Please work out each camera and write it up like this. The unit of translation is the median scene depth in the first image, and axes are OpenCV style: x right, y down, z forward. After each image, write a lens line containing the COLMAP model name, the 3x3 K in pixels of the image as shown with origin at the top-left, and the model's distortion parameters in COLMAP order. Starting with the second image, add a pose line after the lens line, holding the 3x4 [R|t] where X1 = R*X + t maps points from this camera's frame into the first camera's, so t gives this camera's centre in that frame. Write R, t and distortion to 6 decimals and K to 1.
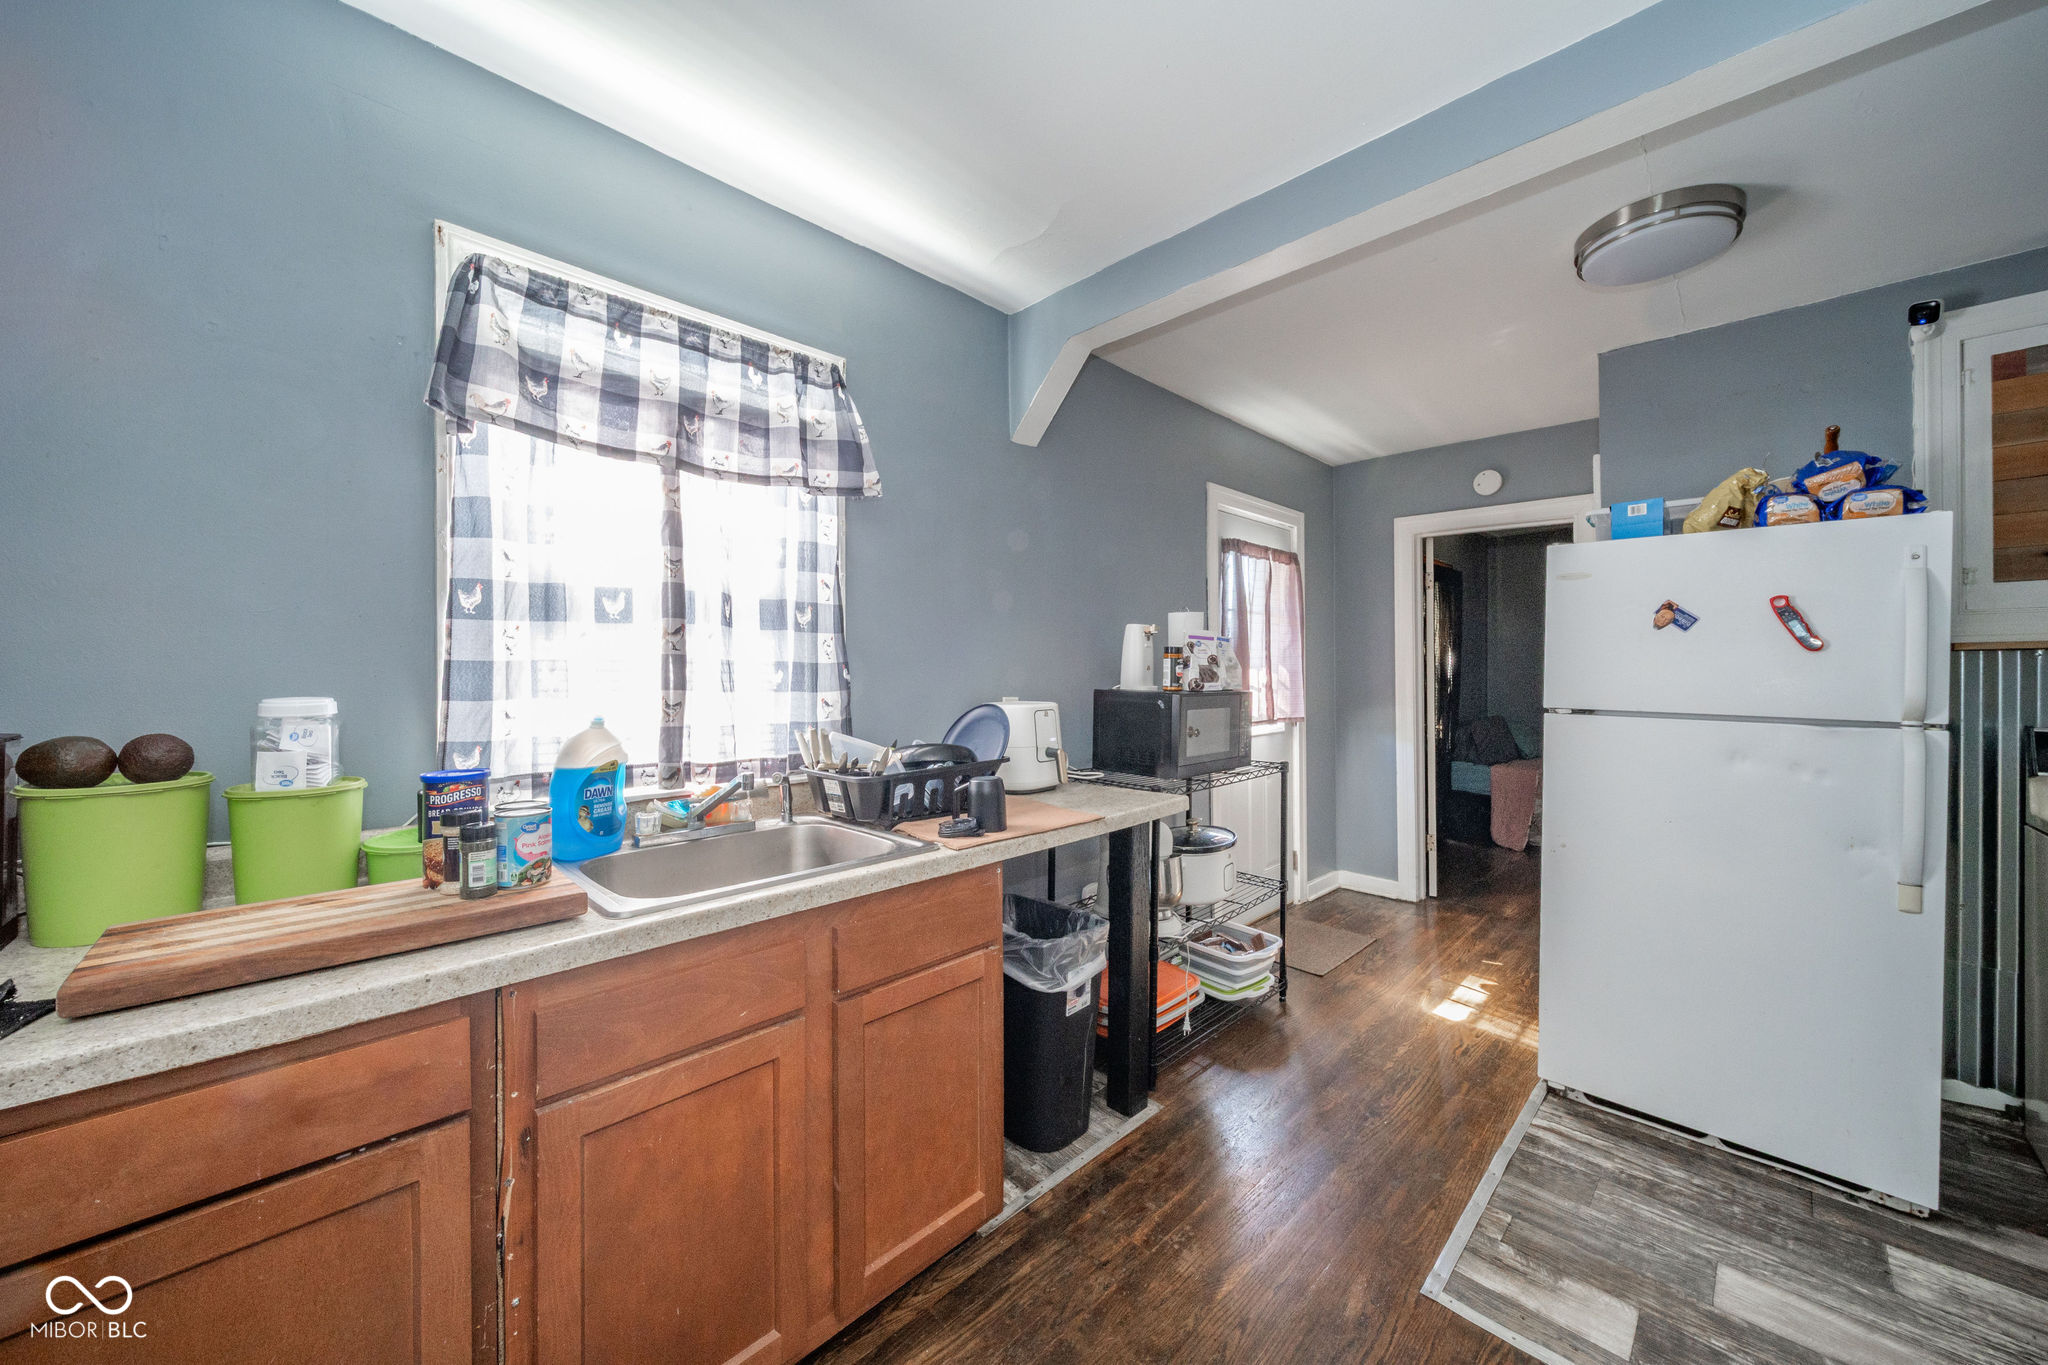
lens RADIAL K [[756.4, 0, 1005.7], [0, 756.4, 677.5], [0, 0, 1]] dist [-0.001495, -0.000589]
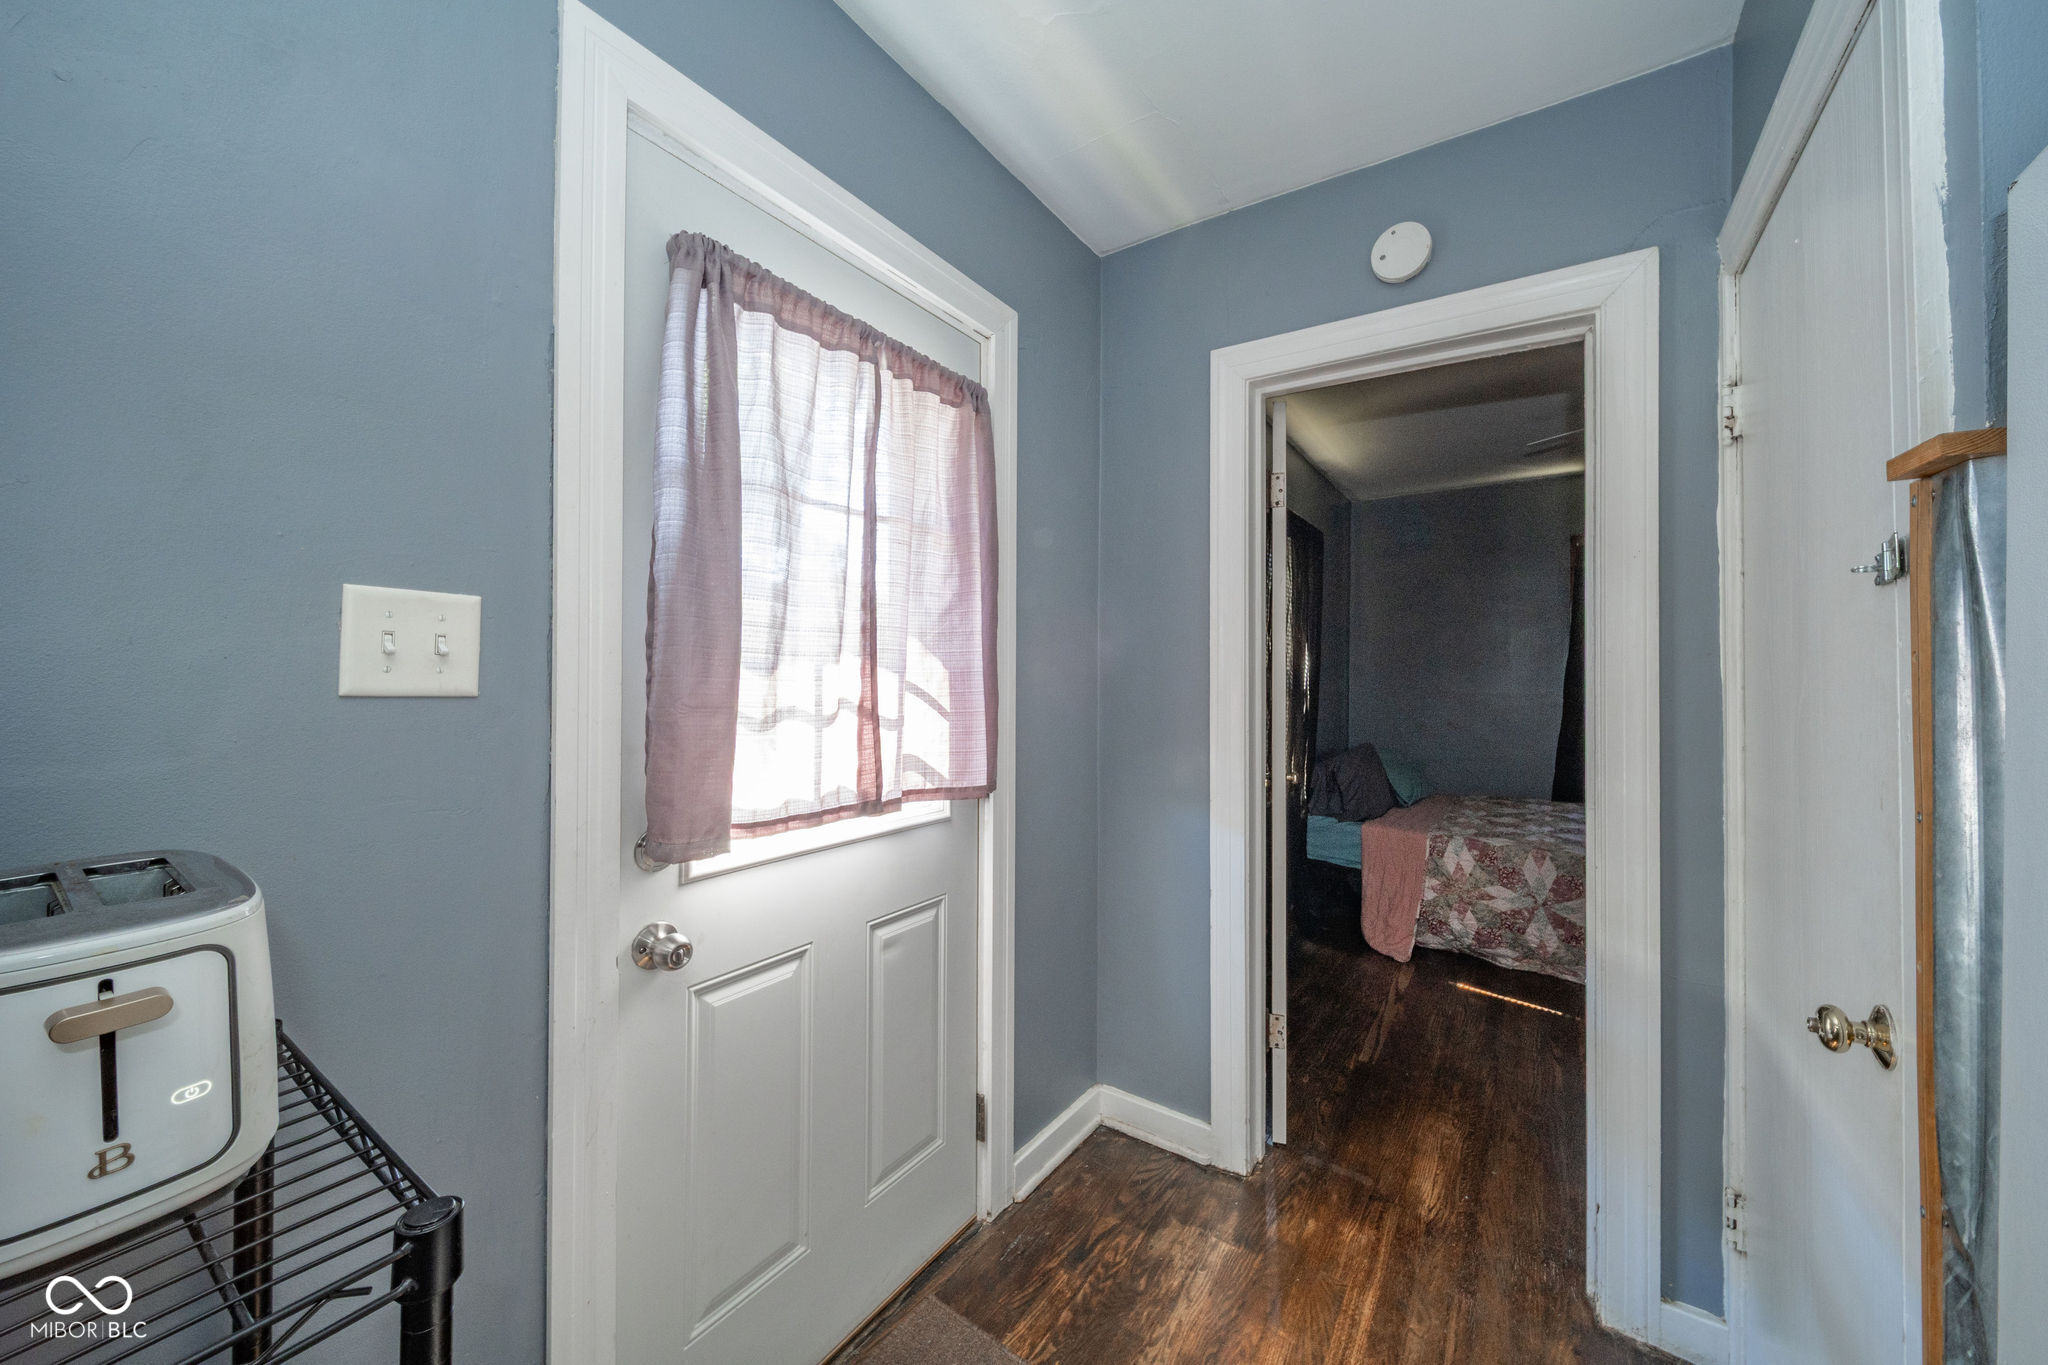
lens RADIAL K [[758.4, 0, 1024.0], [0, 758.4, 682.5], [0, 0, 1]] dist [-0.000709, -0.000111]
pose [[0.982559, 0.011103, 0.185621, 0.308387], [-0.010535, 0.999936, -0.004043, -0.001269], [-0.185654, 0.002017, 0.982613, 0.547635]]
